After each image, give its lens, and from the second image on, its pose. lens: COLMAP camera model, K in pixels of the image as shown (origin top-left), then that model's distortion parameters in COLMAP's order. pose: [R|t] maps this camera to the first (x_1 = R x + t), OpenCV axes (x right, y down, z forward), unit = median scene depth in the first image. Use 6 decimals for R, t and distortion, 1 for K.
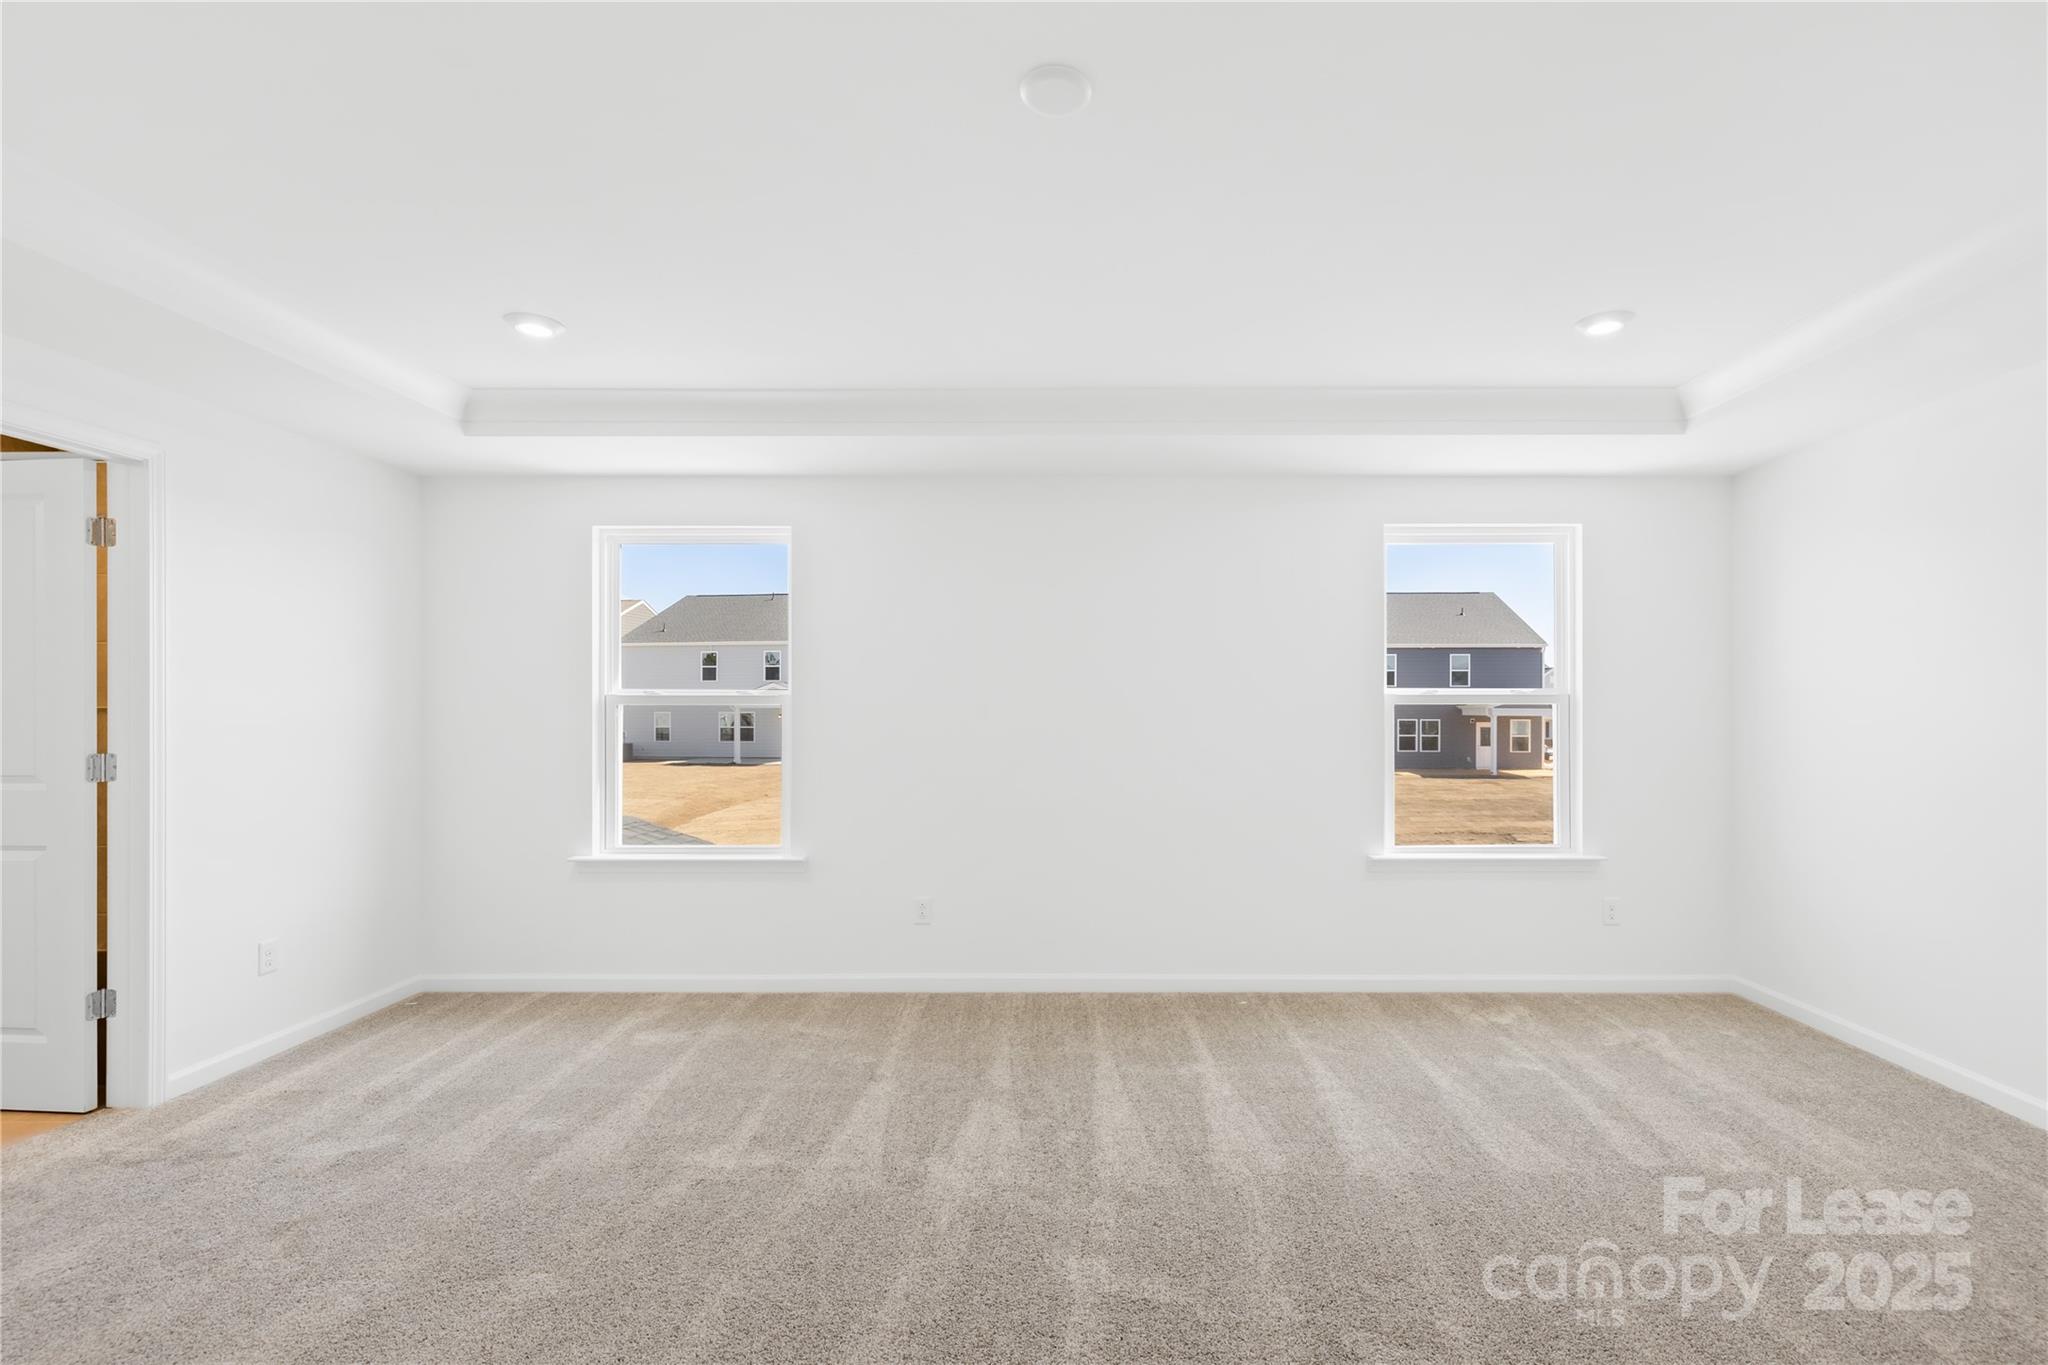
lens RADIAL K [[894.9, 0, 986.8], [0, 894.9, 710.5], [0, 0, 1]] dist [-0.001239, -0.000176]
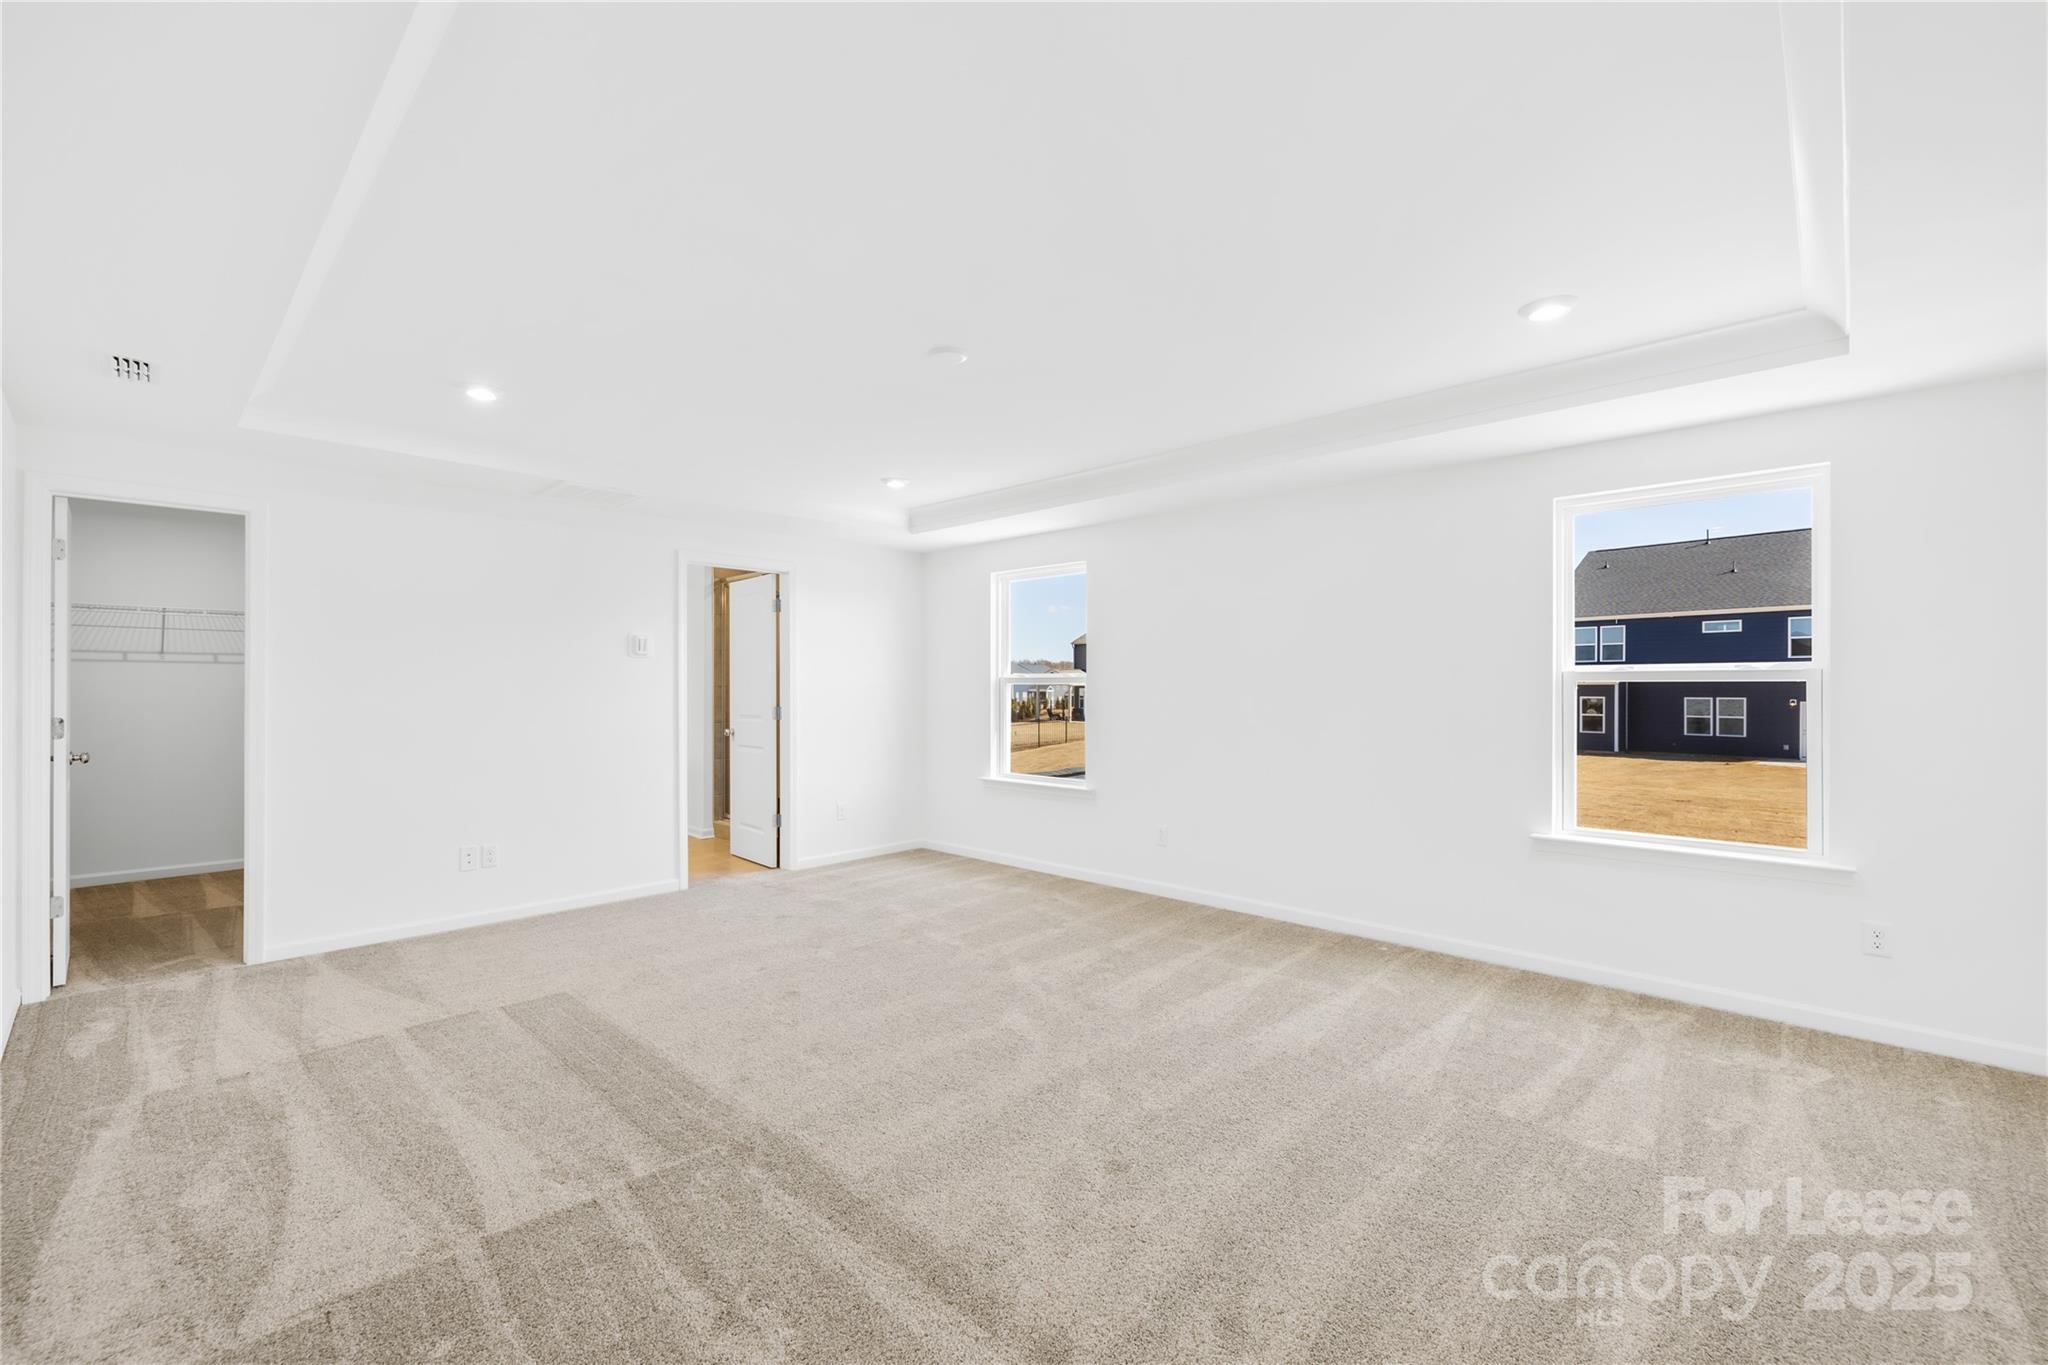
lens RADIAL K [[894.9, 0, 1032.9], [0, 894.9, 682.9], [0, 0, 1]] dist [-0.001239, -0.000176]
pose [[0.718638, -0.001947, -0.695382, 0.802246], [-0.001600, 0.999989, -0.004453, -0.000463], [0.695382, 0.004312, 0.718627, -0.118930]]
